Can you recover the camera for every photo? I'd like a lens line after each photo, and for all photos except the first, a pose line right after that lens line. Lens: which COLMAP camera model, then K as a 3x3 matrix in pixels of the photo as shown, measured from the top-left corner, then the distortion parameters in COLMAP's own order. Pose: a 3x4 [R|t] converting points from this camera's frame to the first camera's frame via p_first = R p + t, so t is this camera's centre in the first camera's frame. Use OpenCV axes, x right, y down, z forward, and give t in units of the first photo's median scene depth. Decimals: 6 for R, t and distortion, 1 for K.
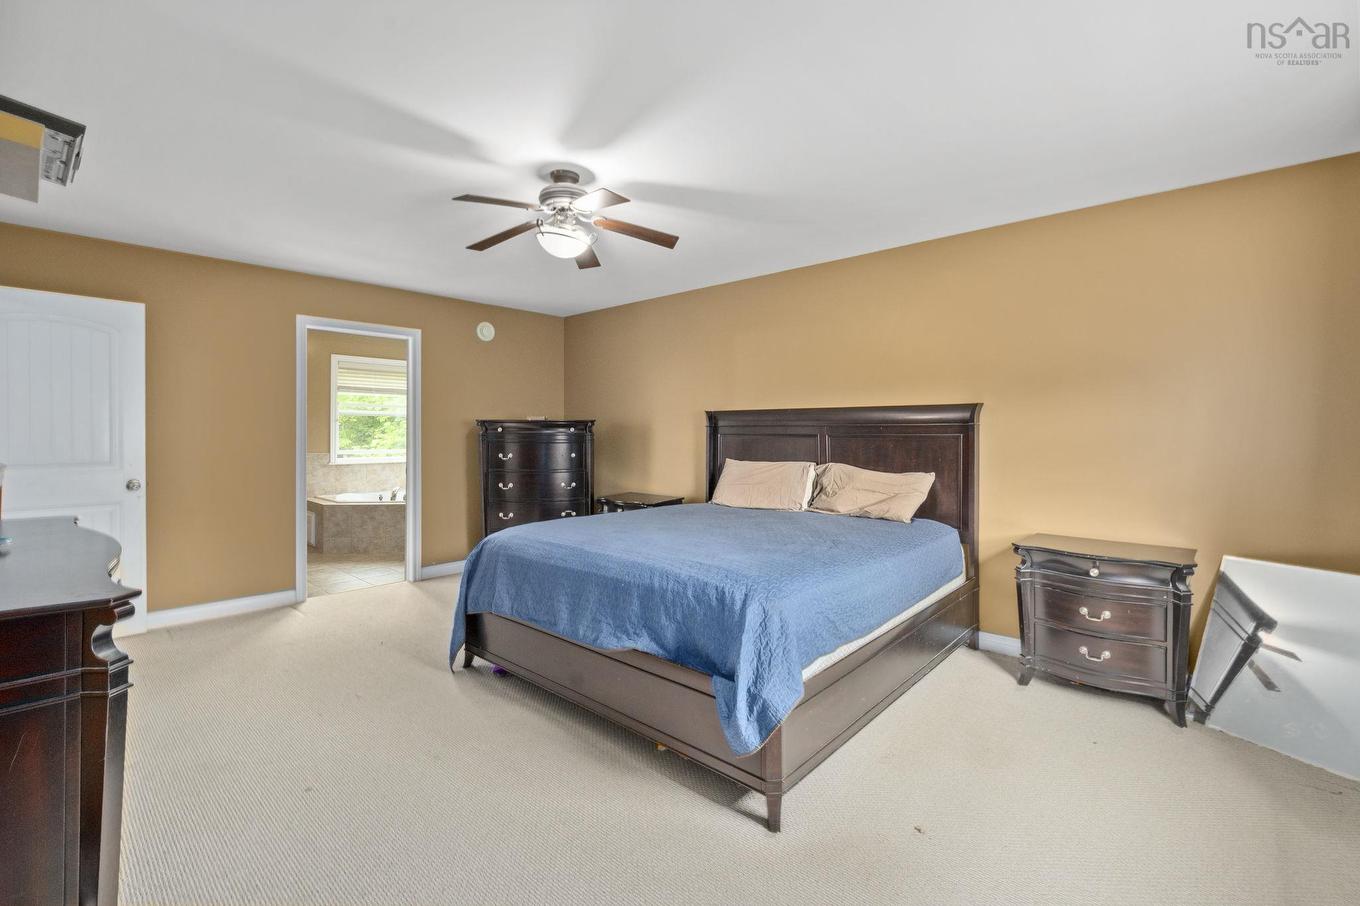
lens RADIAL K [[606.9, 0, 688.4], [0, 606.9, 435.2], [0, 0, 1]] dist [0.000287, -0.000543]
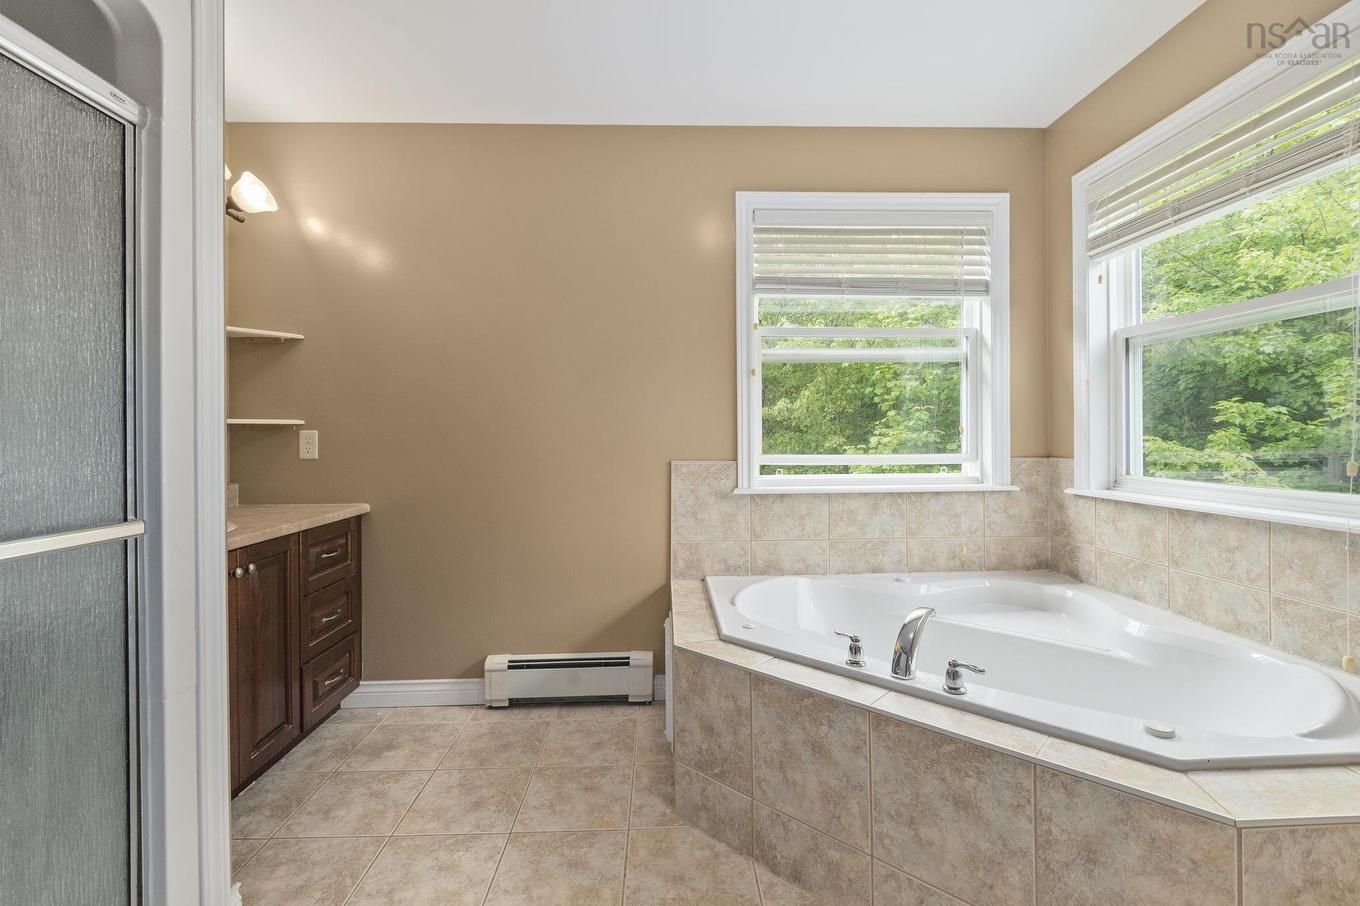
lens RADIAL K [[617.4, 0, 689.0], [0, 617.4, 412.0], [0, 0, 1]] dist [0.004048, -0.000868]
pose [[0.708897, -0.026682, -0.704807, -0.342593], [-0.001347, 0.999231, -0.039183, 0.013625], [0.705311, 0.028726, 0.708316, 0.705312]]
